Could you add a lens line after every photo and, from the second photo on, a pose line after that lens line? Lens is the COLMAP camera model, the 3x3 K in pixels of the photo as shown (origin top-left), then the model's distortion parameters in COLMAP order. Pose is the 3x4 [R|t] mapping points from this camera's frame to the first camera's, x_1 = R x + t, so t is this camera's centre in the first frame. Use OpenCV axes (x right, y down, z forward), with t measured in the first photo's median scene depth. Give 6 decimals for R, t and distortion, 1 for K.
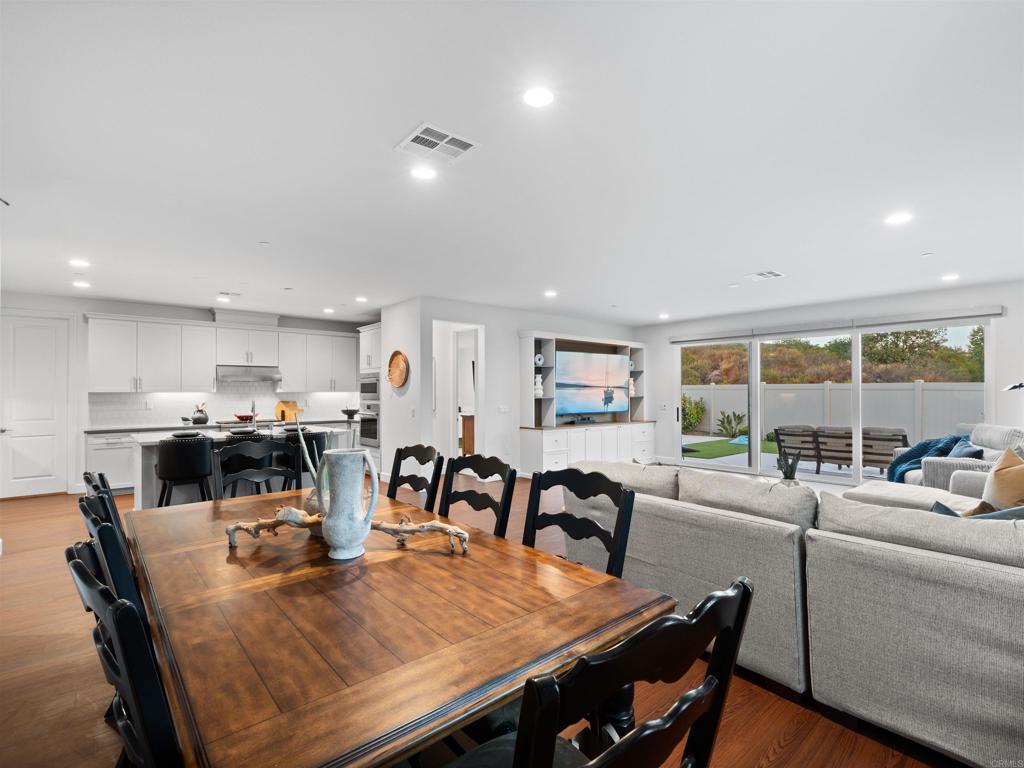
lens RADIAL K [[487.8, 0, 513.8], [0, 487.8, 382.9], [0, 0, 1]] dist [-0.003716, -0.001015]
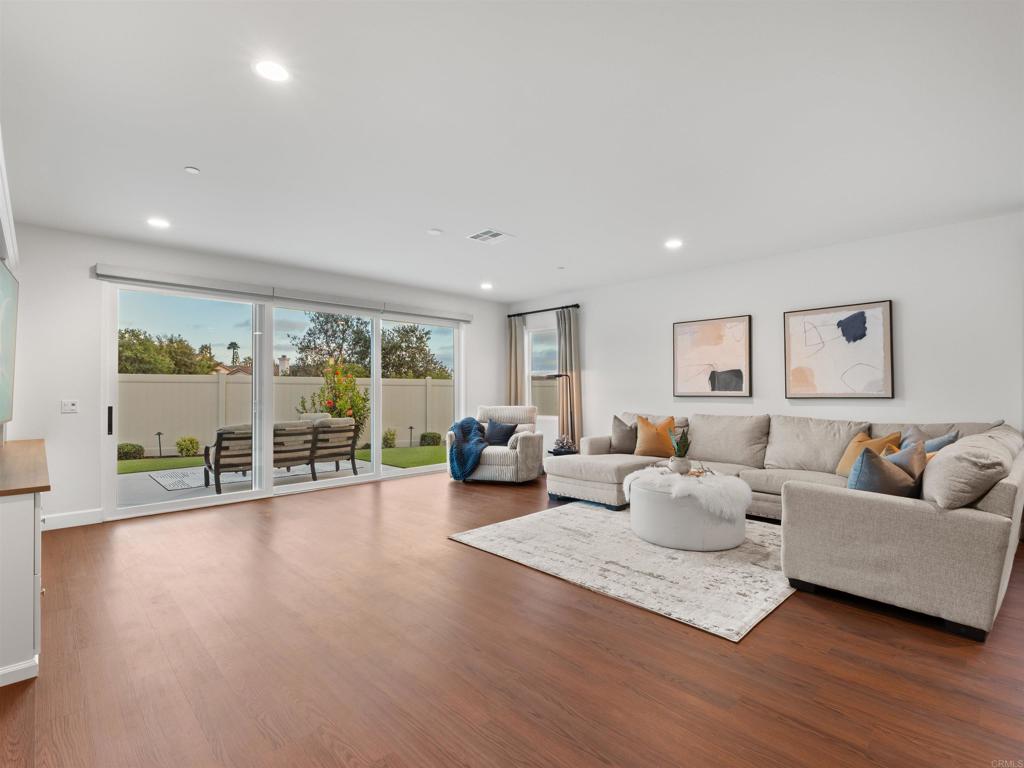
lens RADIAL K [[487.8, 0, 513.8], [0, 487.8, 382.9], [0, 0, 1]] dist [-0.003716, -0.001015]
pose [[-0.063837, 0.026843, 0.997599, -0.217504], [-0.008434, 0.999588, -0.027436, 0.037601], [-0.997925, -0.010165, -0.063584, 0.629517]]
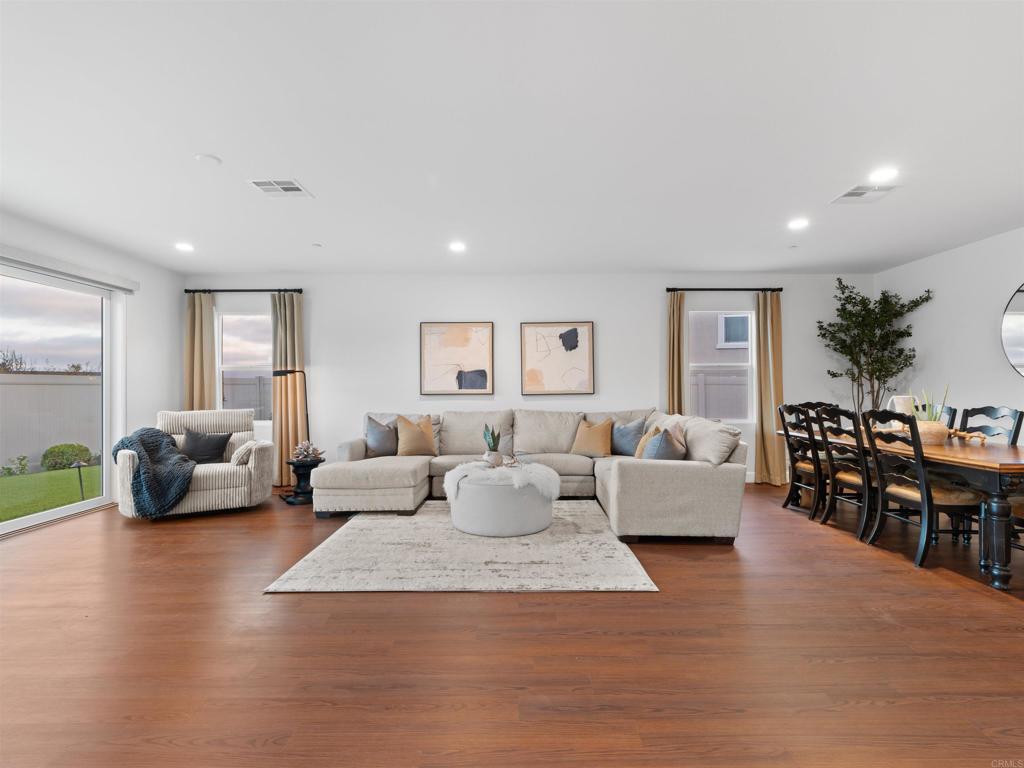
lens RADIAL K [[487.8, 0, 513.8], [0, 487.8, 382.9], [0, 0, 1]] dist [-0.003716, -0.001015]
pose [[-0.758901, 0.023026, 0.650799, -0.102469], [0.006737, 0.999599, -0.027510, 0.038920], [-0.651171, -0.016493, -0.758752, 0.799918]]
